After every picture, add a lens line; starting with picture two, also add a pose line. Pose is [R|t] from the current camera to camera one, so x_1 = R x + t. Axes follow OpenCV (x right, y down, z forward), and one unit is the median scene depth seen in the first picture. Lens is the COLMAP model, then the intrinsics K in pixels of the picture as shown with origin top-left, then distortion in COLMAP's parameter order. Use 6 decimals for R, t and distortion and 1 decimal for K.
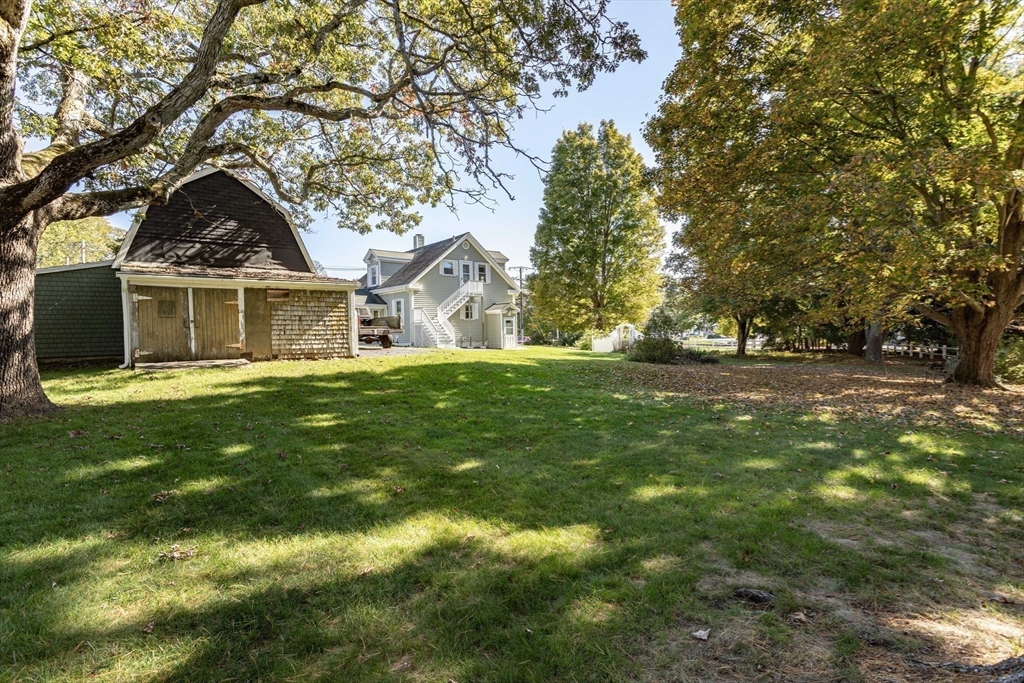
lens RADIAL K [[489.8, 0, 509.9], [0, 489.8, 344.8], [0, 0, 1]] dist [0.006380, -0.001153]
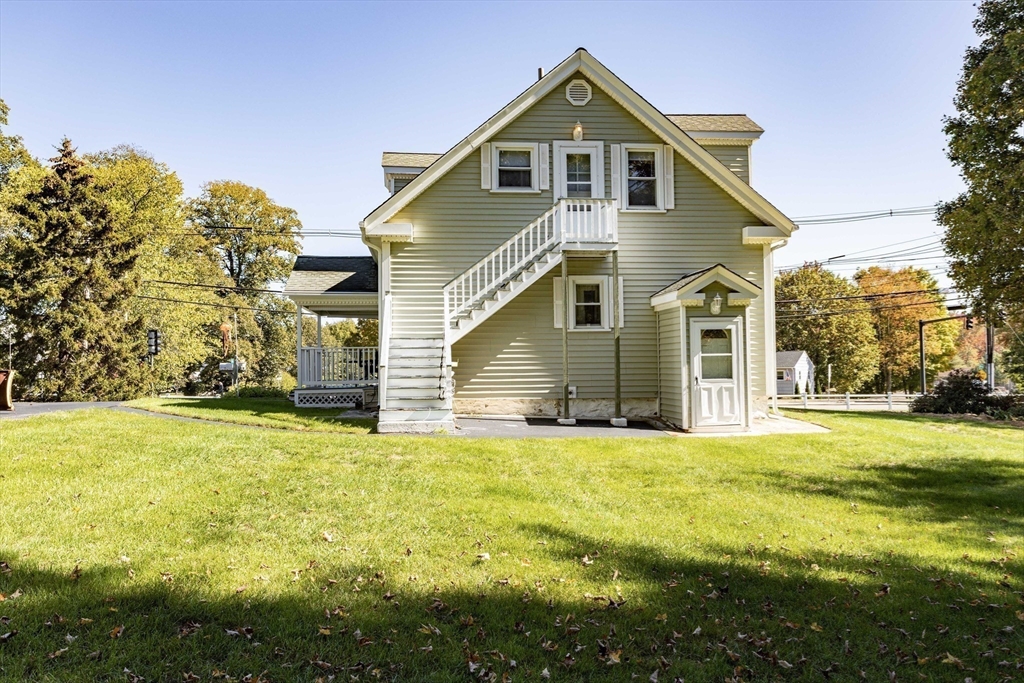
lens RADIAL K [[849.2, 0, 515.3], [0, 849.2, 344.5], [0, 0, 1]] dist [0.018137, -0.003624]
pose [[0.833726, -0.011705, -0.552054, 0.327060], [-0.019494, 0.998528, -0.050613, -0.026633], [0.551834, 0.052959, 0.832271, 0.998225]]
